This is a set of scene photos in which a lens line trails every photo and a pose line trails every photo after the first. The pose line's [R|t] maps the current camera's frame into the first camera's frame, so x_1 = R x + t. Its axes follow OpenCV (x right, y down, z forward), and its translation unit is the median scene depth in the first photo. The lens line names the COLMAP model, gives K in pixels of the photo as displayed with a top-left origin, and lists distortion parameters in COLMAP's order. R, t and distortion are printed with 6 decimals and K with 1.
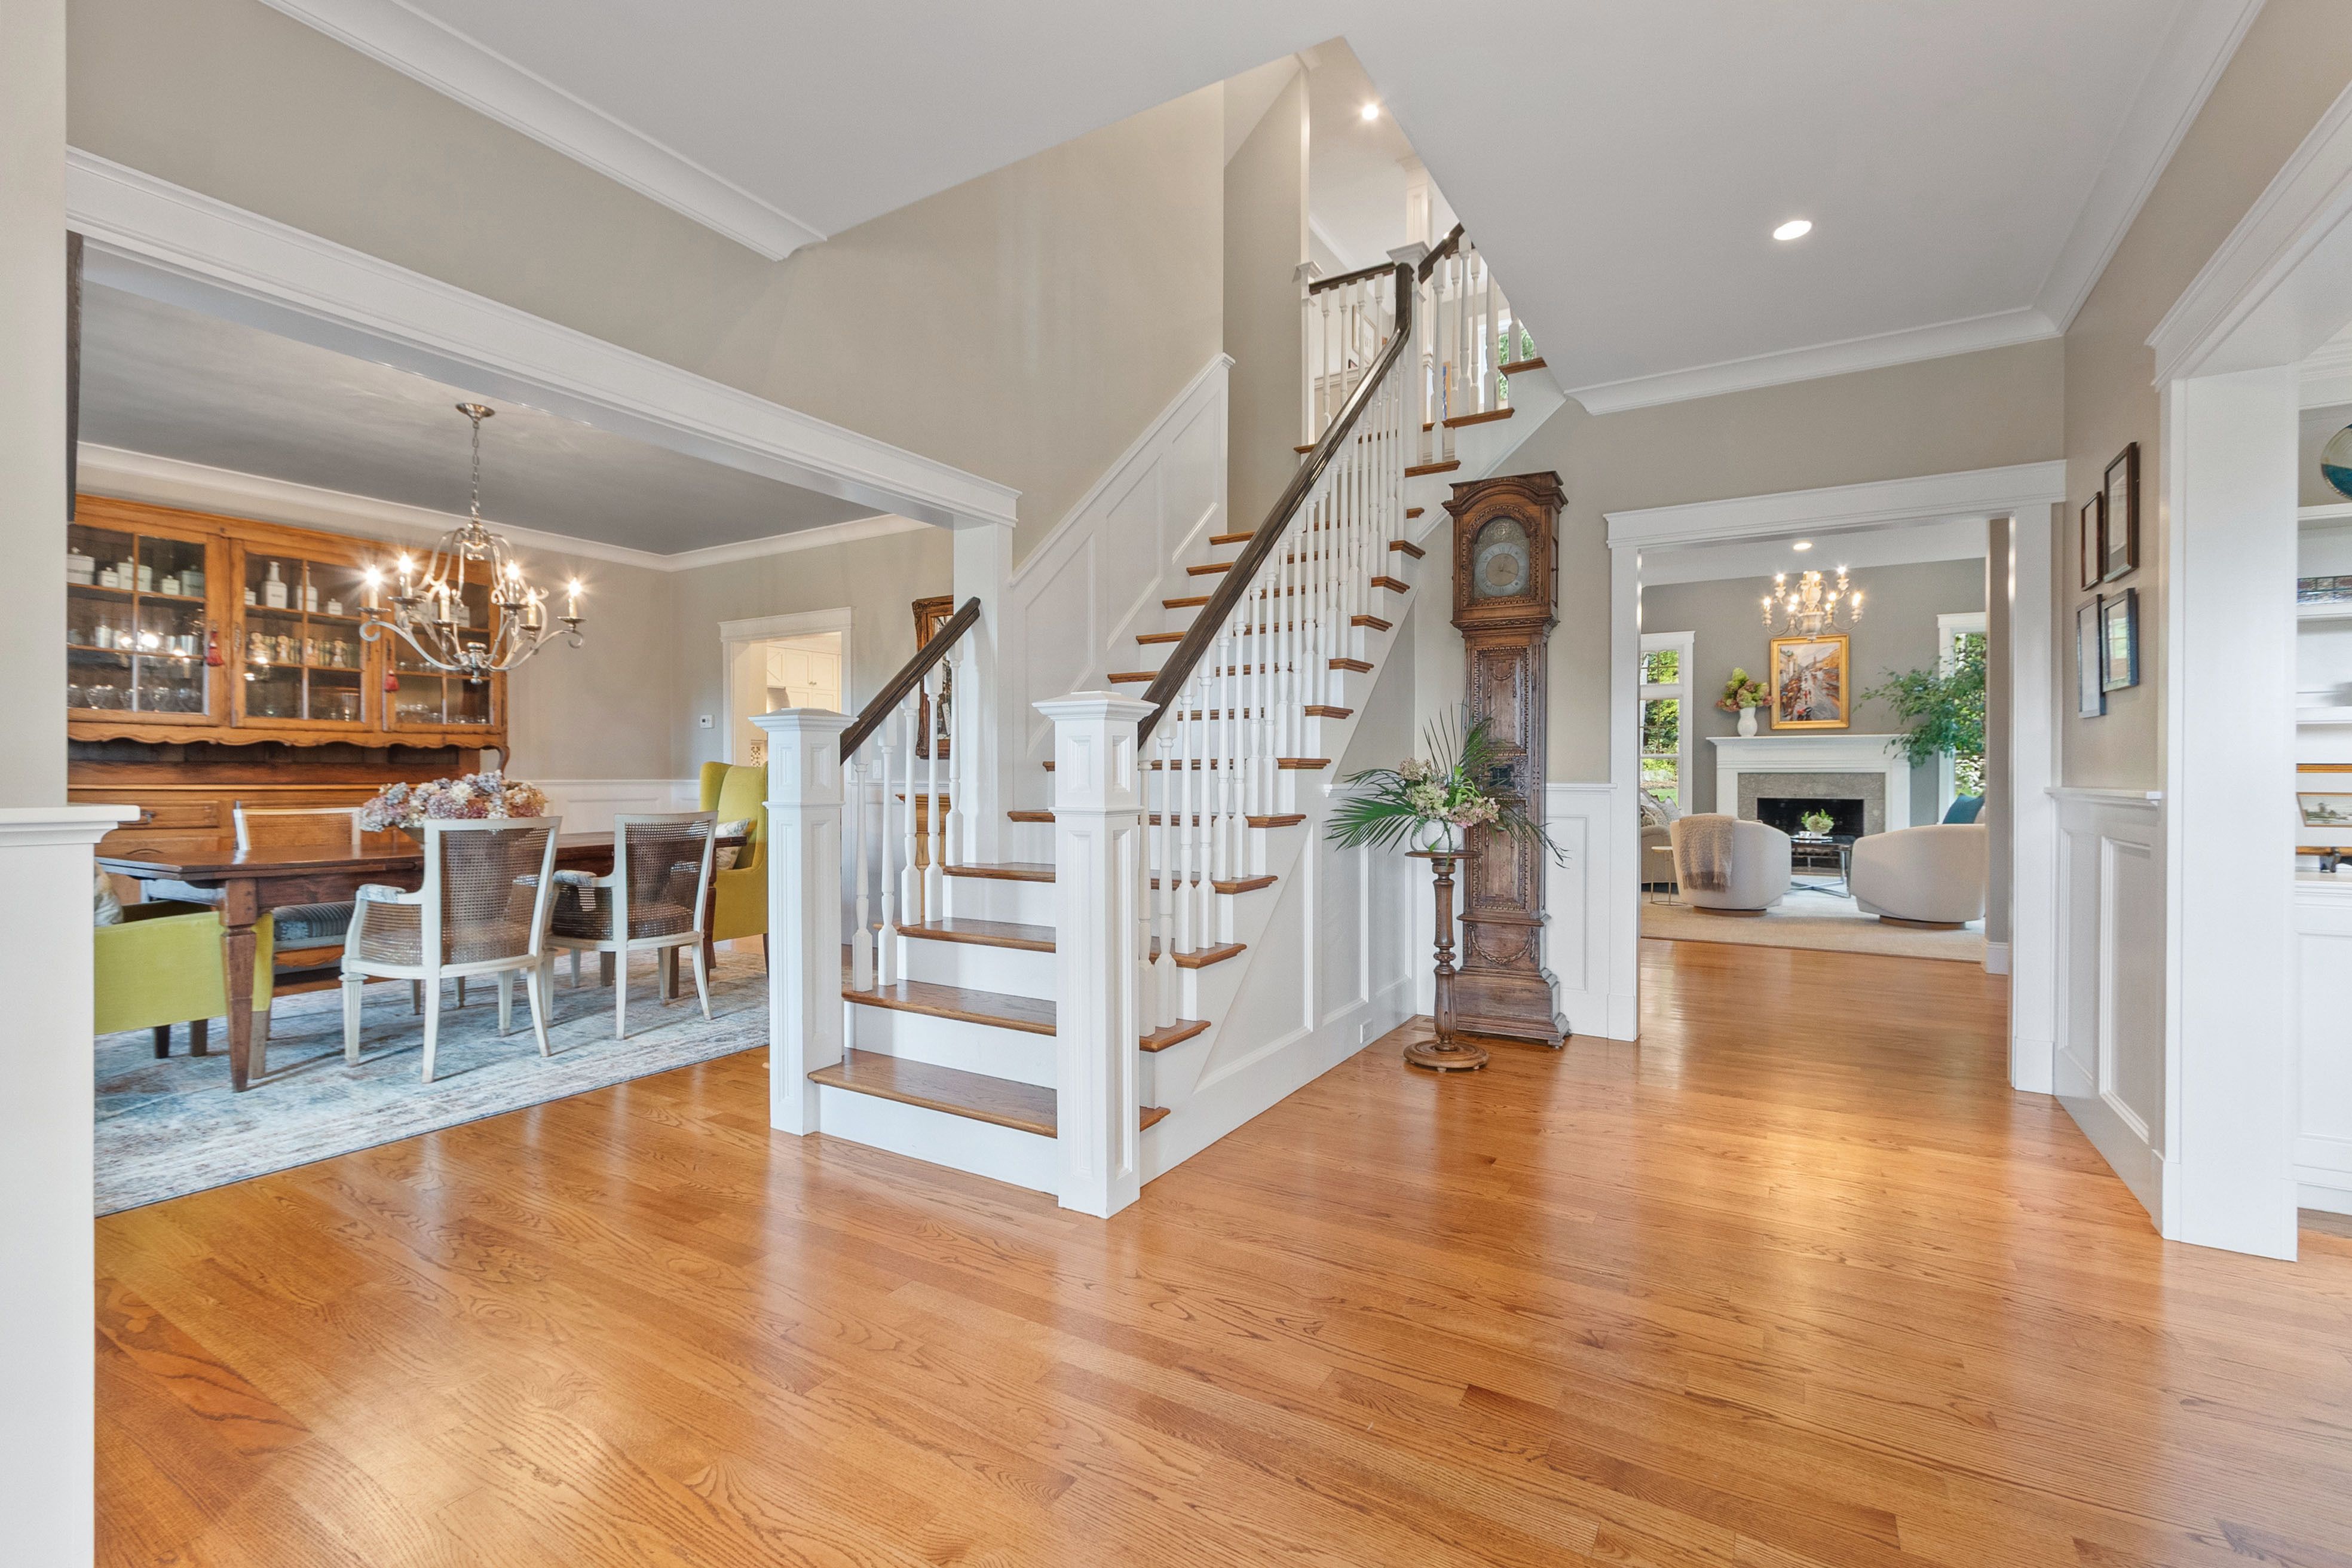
lens RADIAL K [[1040.7, 0, 1178.9], [0, 1040.7, 776.2], [0, 0, 1]] dist [-0.004846, 0.000051]
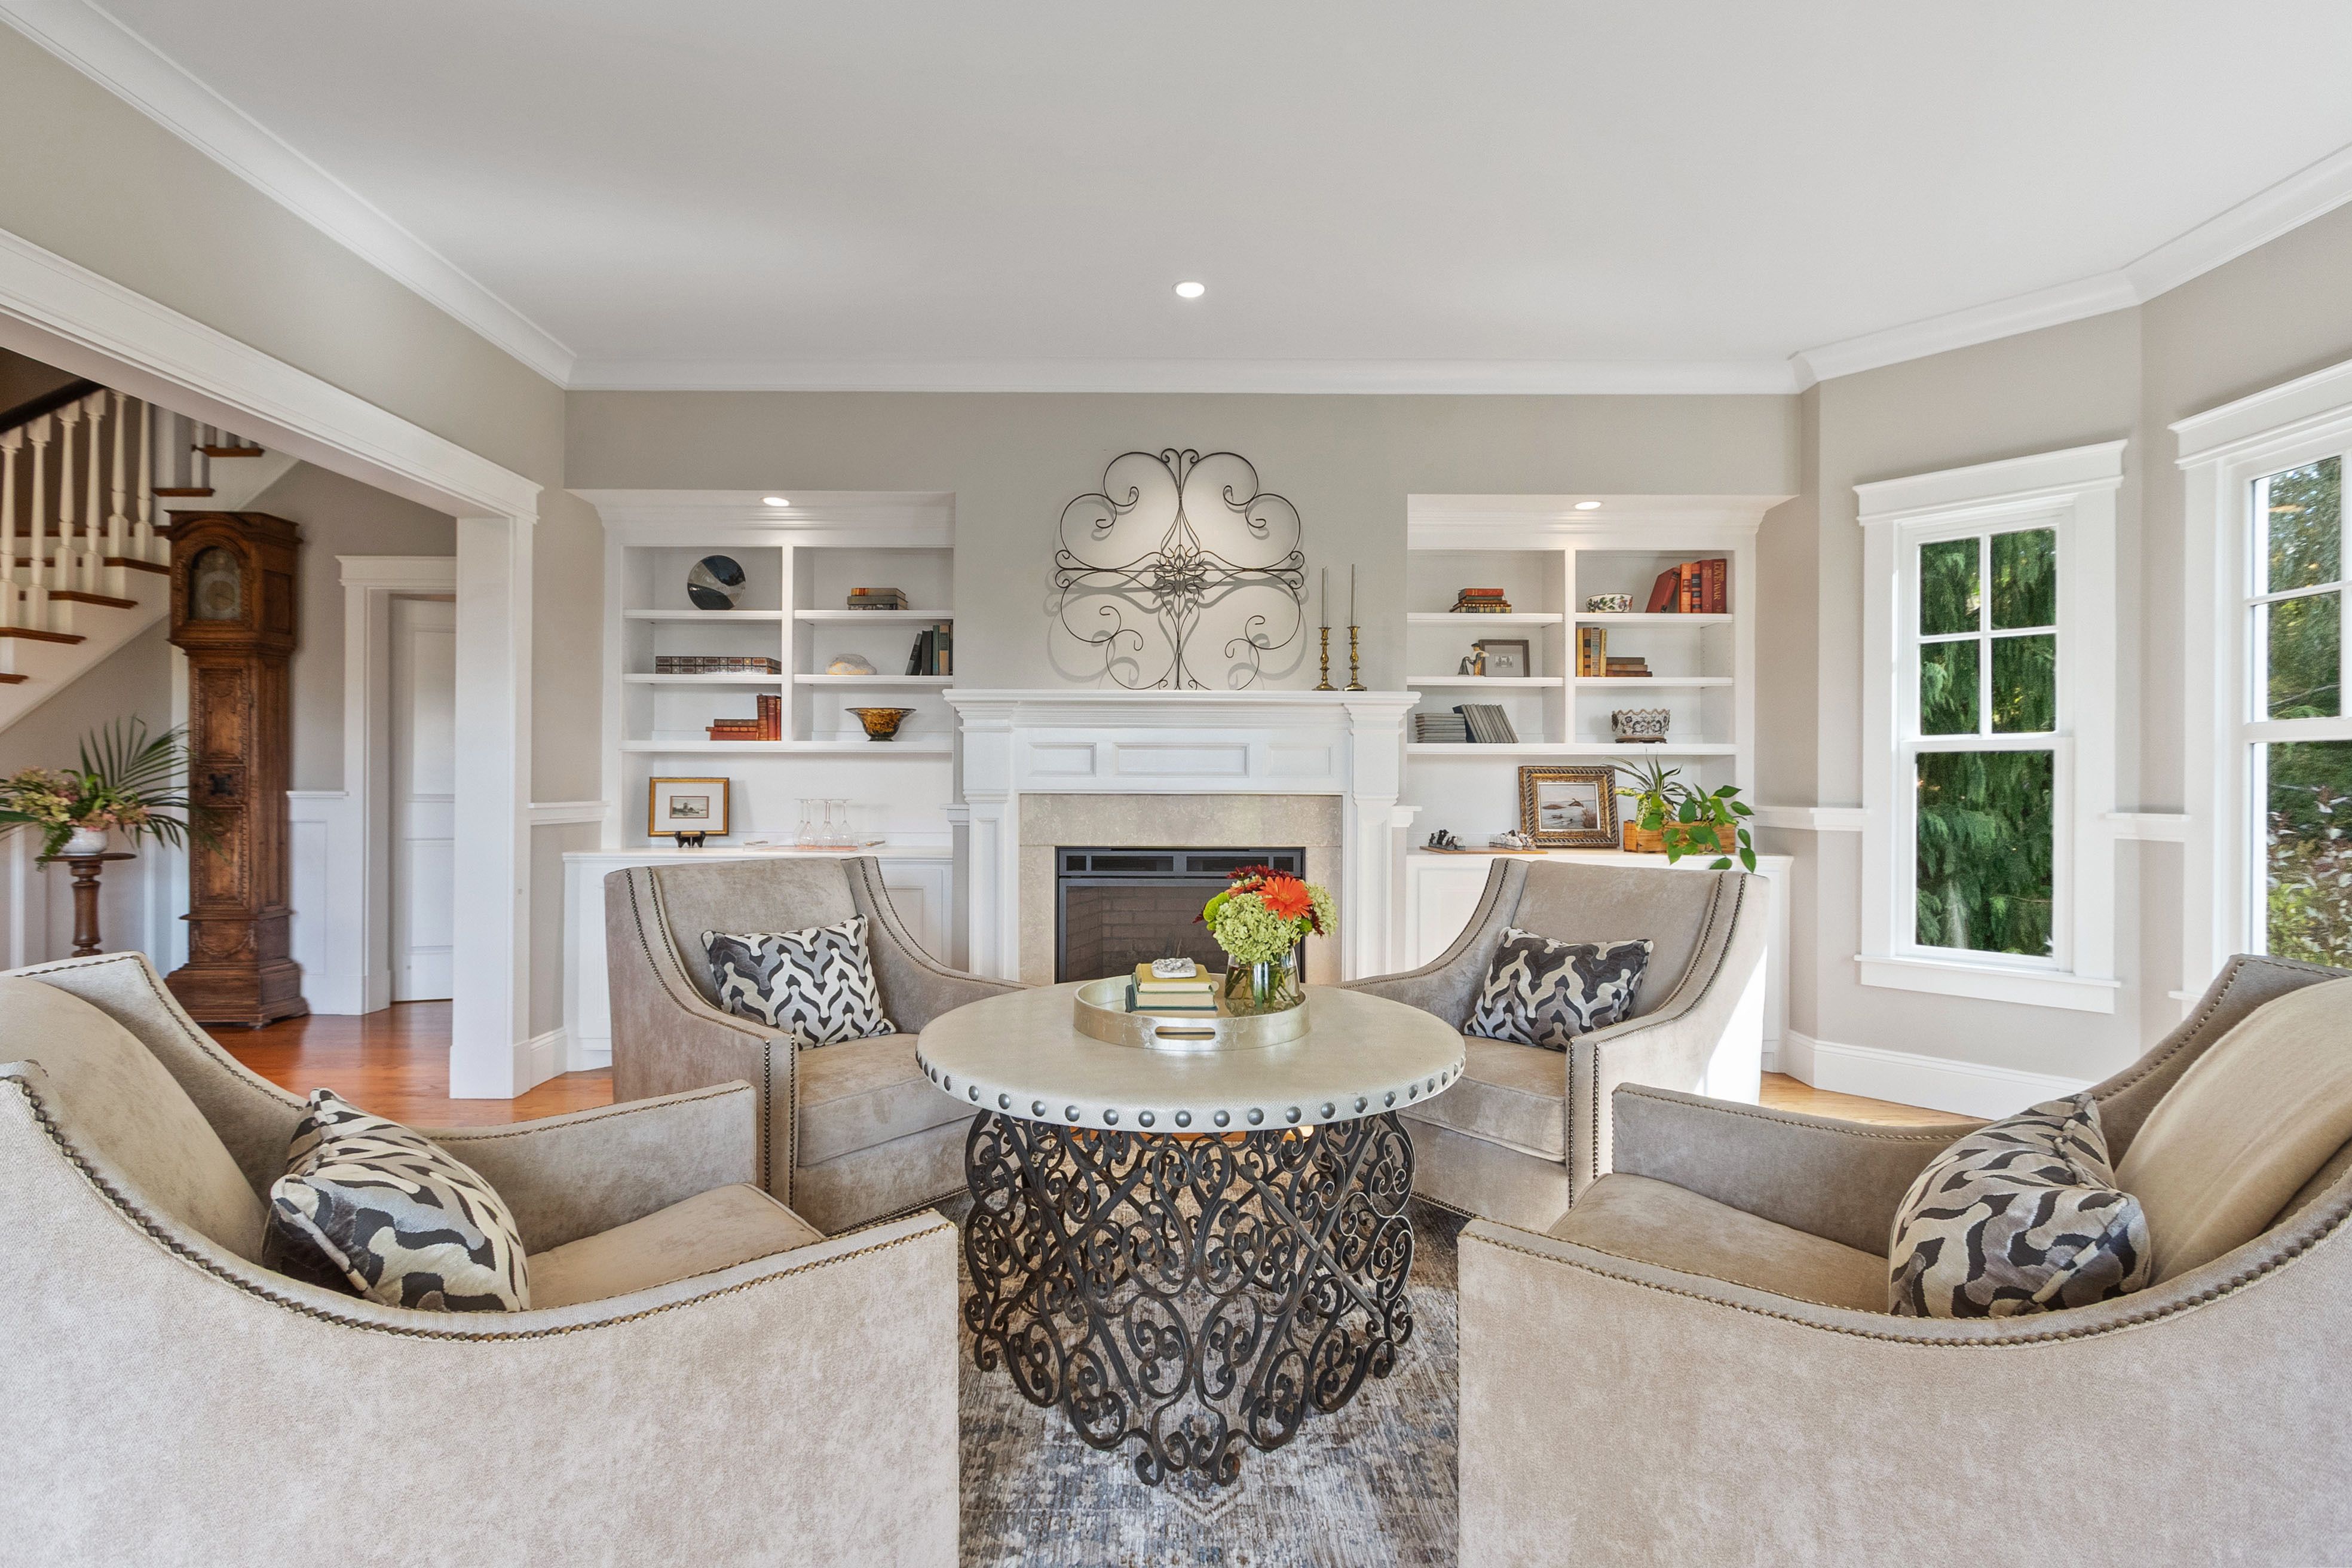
lens RADIAL K [[1040.7, 0, 1176.7], [0, 1040.7, 795.5], [0, 0, 1]] dist [-0.004846, 0.000051]
pose [[0.852633, 0.000780, 0.522510, 0.598170], [-0.001738, 0.999998, 0.001343, 0.007615], [-0.522508, -0.002053, 0.852632, -0.449456]]
